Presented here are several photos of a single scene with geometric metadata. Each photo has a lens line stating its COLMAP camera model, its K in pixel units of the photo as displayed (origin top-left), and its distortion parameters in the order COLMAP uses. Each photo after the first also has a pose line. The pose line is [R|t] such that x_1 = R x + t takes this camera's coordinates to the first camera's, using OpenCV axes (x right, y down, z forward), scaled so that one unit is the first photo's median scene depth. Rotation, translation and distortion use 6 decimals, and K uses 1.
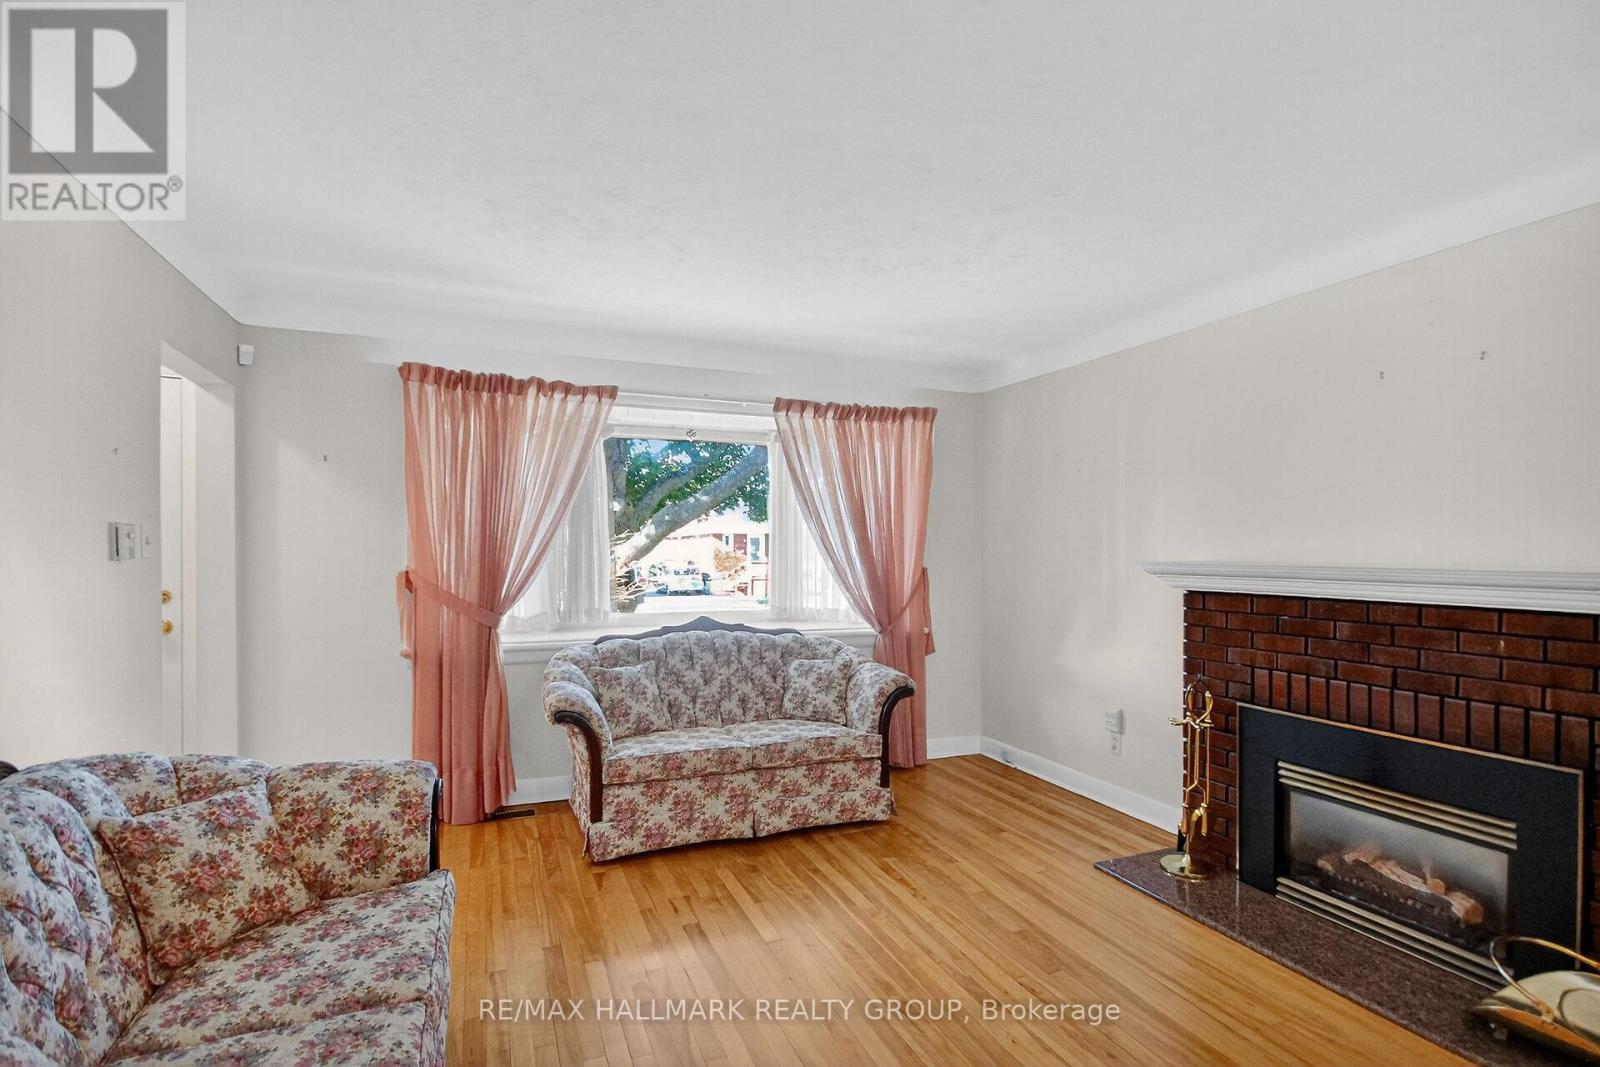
lens RADIAL K [[769.5, 0, 806.1], [0, 769.5, 526.1], [0, 0, 1]] dist [-0.000661, -0.000120]
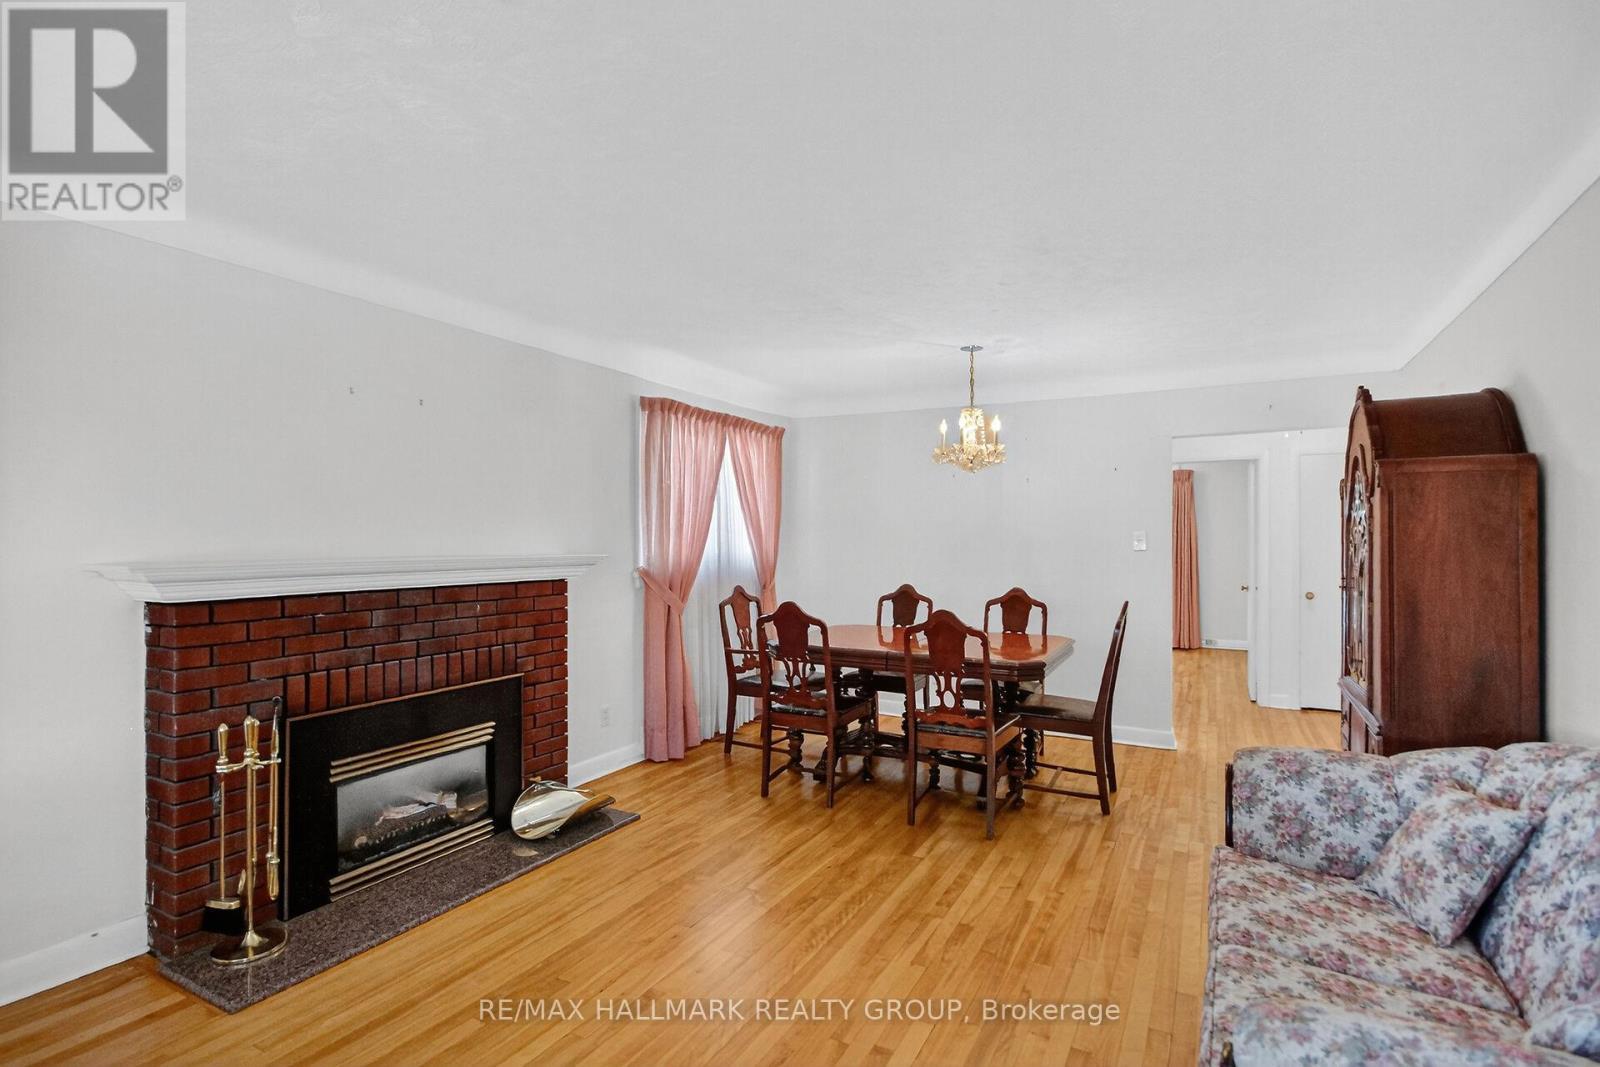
lens RADIAL K [[769.5, 0, 806.1], [0, 769.5, 526.1], [0, 0, 1]] dist [-0.000661, -0.000120]
pose [[-0.627849, 0.011999, 0.778243, -0.564955], [-0.025633, 0.999020, -0.036083, 0.028347], [-0.777913, -0.042603, -0.626926, 1.242119]]
